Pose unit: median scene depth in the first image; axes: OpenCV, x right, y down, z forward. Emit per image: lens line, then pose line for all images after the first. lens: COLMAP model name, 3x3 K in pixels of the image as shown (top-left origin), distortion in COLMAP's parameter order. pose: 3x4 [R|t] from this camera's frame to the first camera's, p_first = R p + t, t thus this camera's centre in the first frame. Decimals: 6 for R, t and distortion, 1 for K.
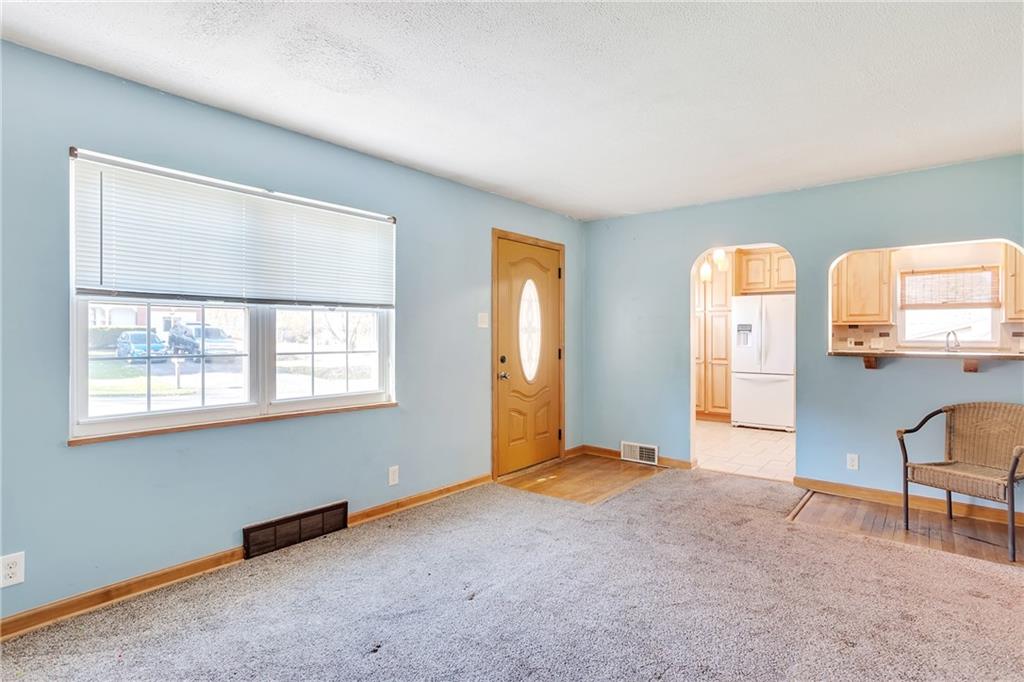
lens RADIAL K [[523.3, 0, 522.3], [0, 523.3, 339.9], [0, 0, 1]] dist [-0.023367, 0.025918]
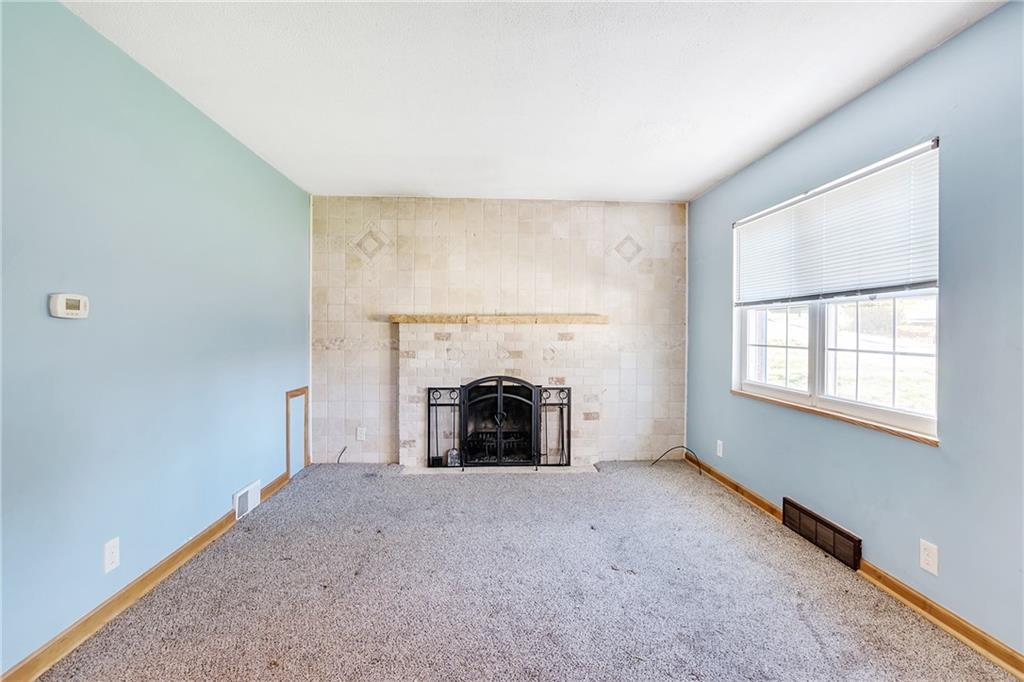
lens RADIAL K [[523.3, 0, 512.3], [0, 523.3, 341.0], [0, 0, 1]] dist [-0.023367, 0.025918]
pose [[-0.748041, 0.004473, -0.663637, 0.574332], [-0.016508, 0.999542, 0.025344, -0.003246], [0.663447, 0.029914, -0.747625, 1.218002]]
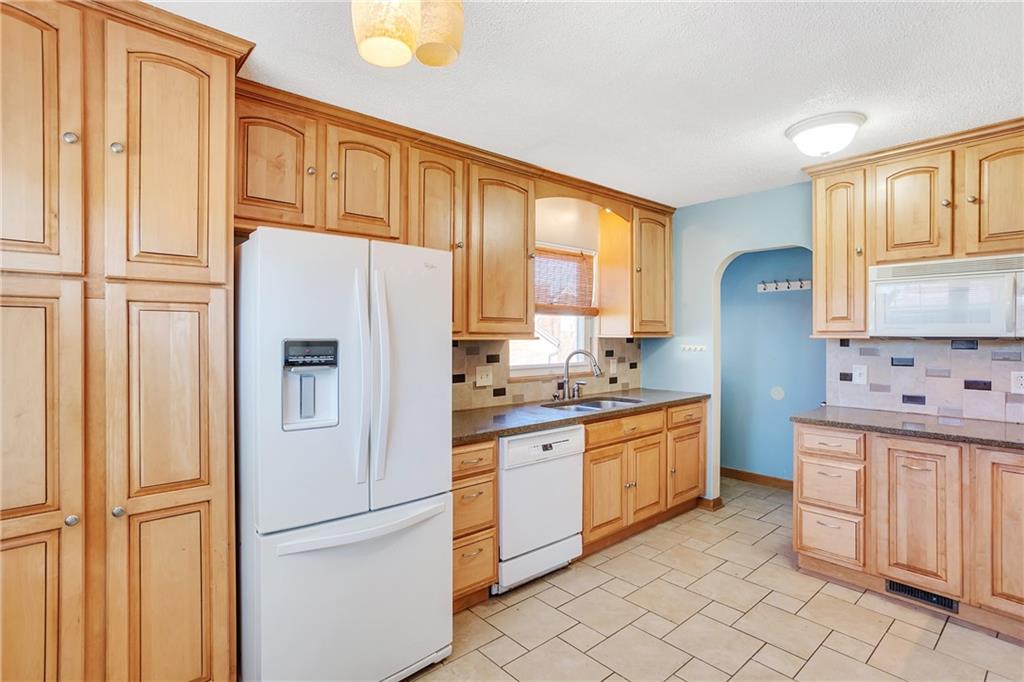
lens RADIAL K [[523.3, 0, 513.5], [0, 523.3, 333.5], [0, 0, 1]] dist [-0.023367, 0.025918]
pose [[0.143280, 0.001912, 0.989680, 0.430017], [0.010643, 0.999937, -0.003473, -0.075368], [-0.989625, 0.011030, 0.143251, 2.081752]]
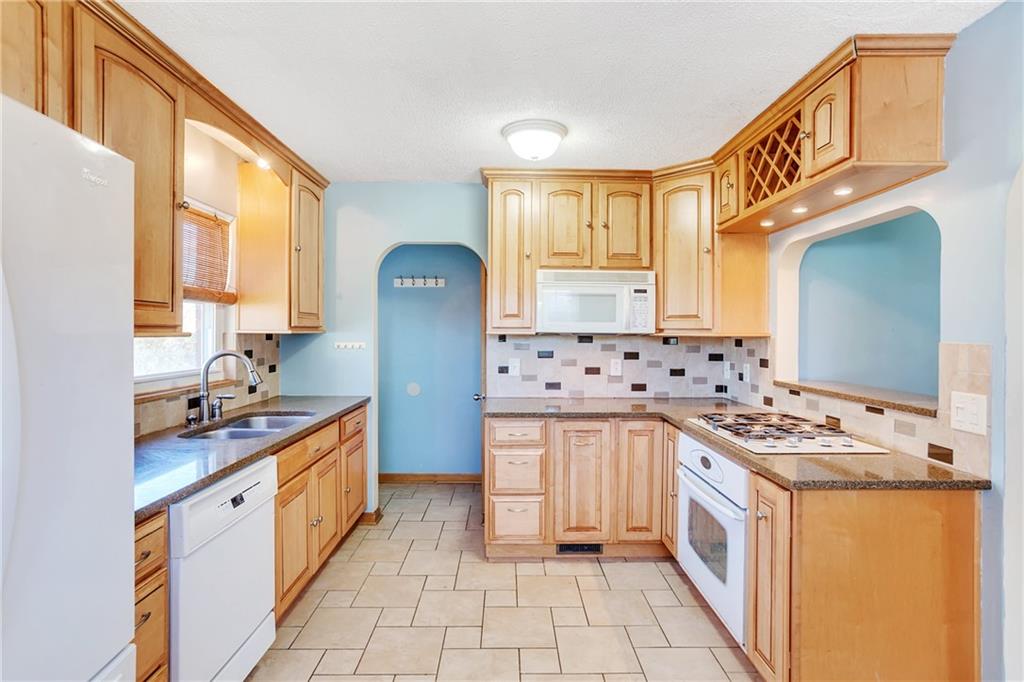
lens RADIAL K [[523.3, 0, 516.8], [0, 523.3, 335.6], [0, 0, 1]] dist [-0.023367, 0.025918]
pose [[-0.660965, -0.009457, 0.750357, 0.708628], [0.002778, 0.999883, 0.015049, -0.076575], [-0.750412, 0.012031, -0.660861, 2.329940]]
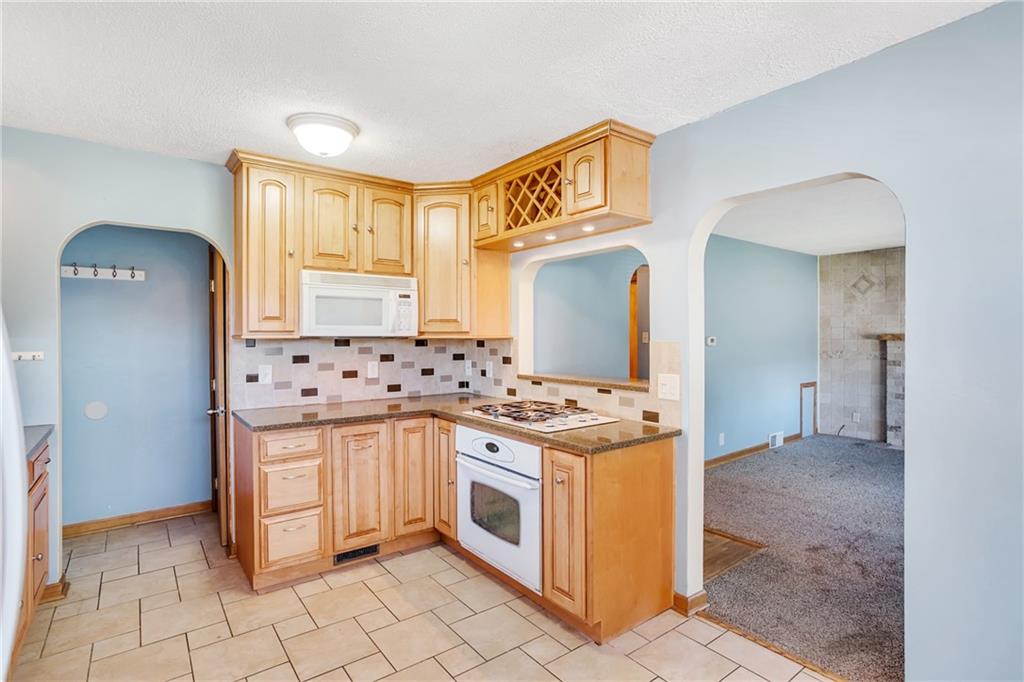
lens RADIAL K [[523.3, 0, 508.8], [0, 523.3, 333.3], [0, 0, 1]] dist [-0.023367, 0.025918]
pose [[-0.974857, 0.001570, 0.222828, 0.888010], [0.003784, 0.999948, 0.009510, -0.080543], [-0.222801, 0.010115, -0.974811, 2.492414]]
